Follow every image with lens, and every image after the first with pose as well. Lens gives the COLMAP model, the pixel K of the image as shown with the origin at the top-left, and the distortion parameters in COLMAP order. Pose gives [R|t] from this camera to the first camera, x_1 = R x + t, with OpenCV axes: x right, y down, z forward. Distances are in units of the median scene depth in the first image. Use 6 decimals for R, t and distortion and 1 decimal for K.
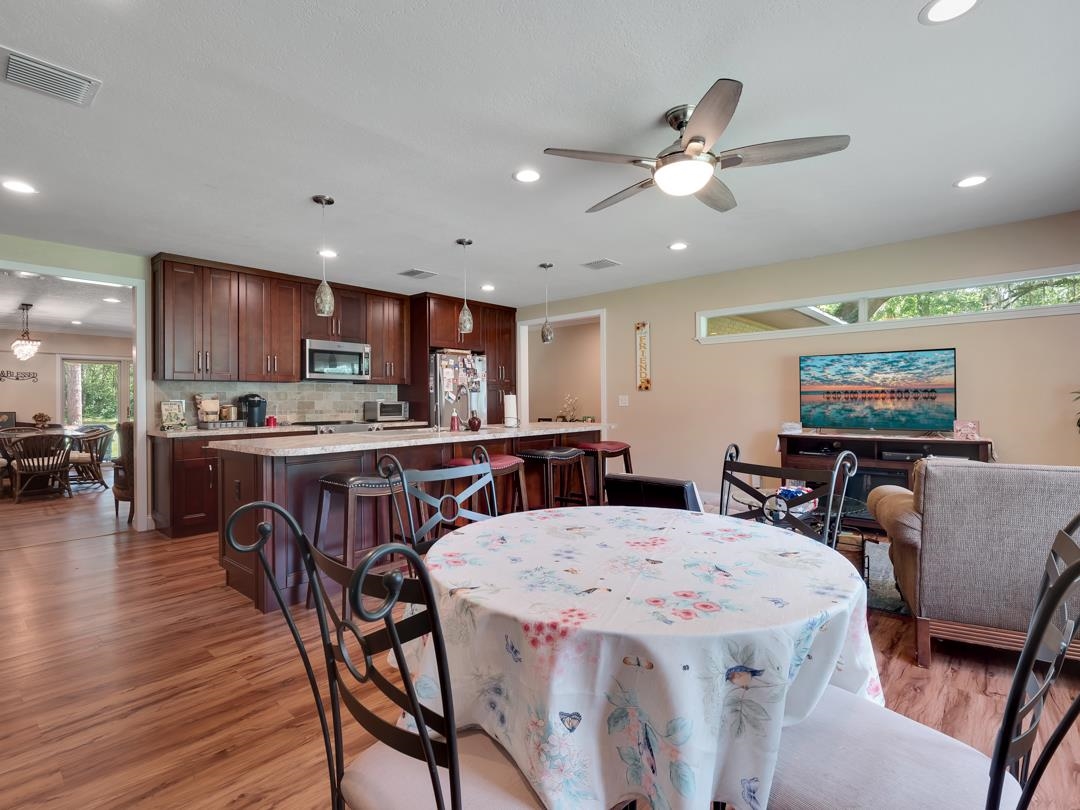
lens RADIAL K [[528.4, 0, 542.8], [0, 528.4, 399.1], [0, 0, 1]] dist [0.008819, -0.007350]
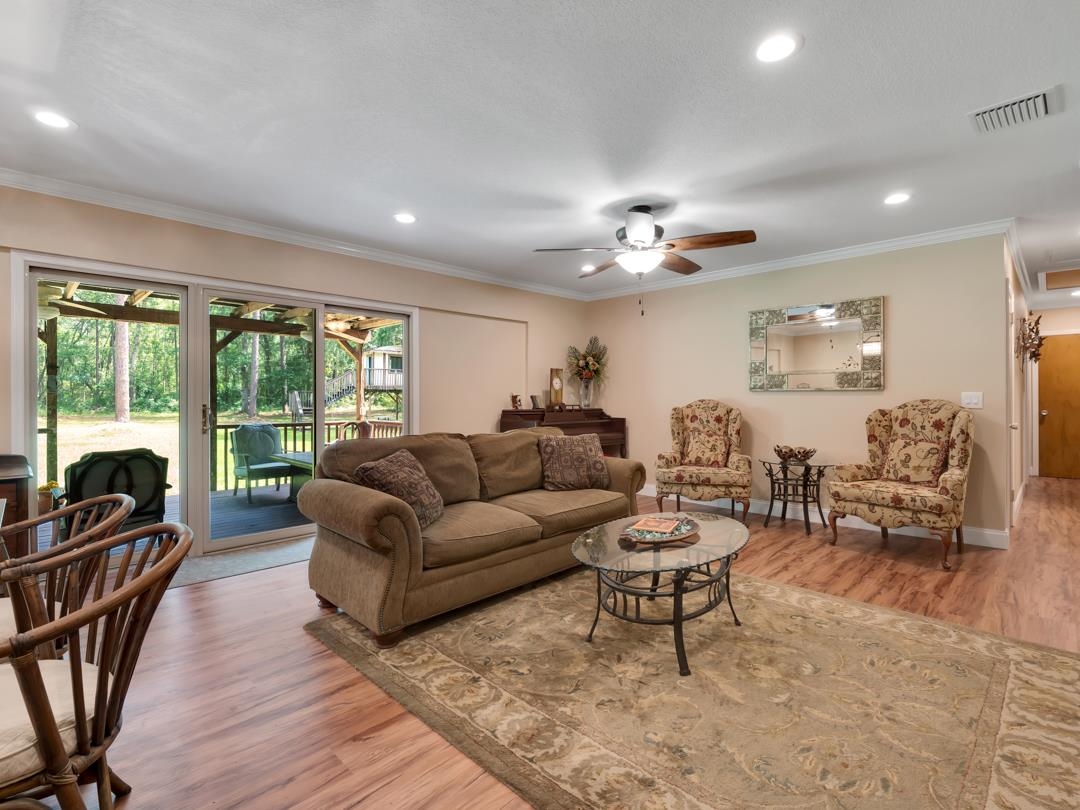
lens RADIAL K [[528.4, 0, 537.9], [0, 528.4, 398.6], [0, 0, 1]] dist [0.008819, -0.007350]
pose [[0.997840, 0.008158, -0.065185, -0.568132], [-0.007811, 0.999954, 0.005582, 0.007077], [0.065227, -0.005061, 0.997858, 0.696971]]
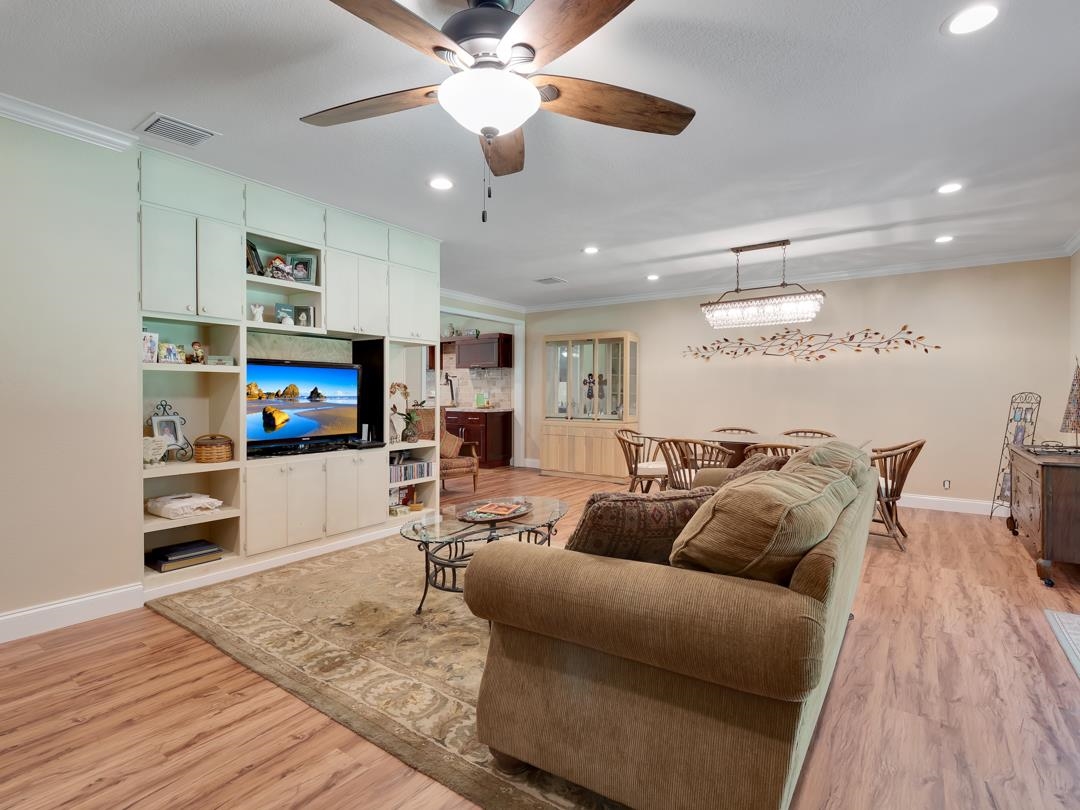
lens RADIAL K [[528.4, 0, 537.5], [0, 528.4, 409.9], [0, 0, 1]] dist [0.008819, -0.007350]
pose [[-0.995864, 0.005842, -0.090666, -0.514313], [0.003523, 0.999663, 0.025718, 0.009937], [0.090785, 0.025292, -0.995549, 1.327441]]
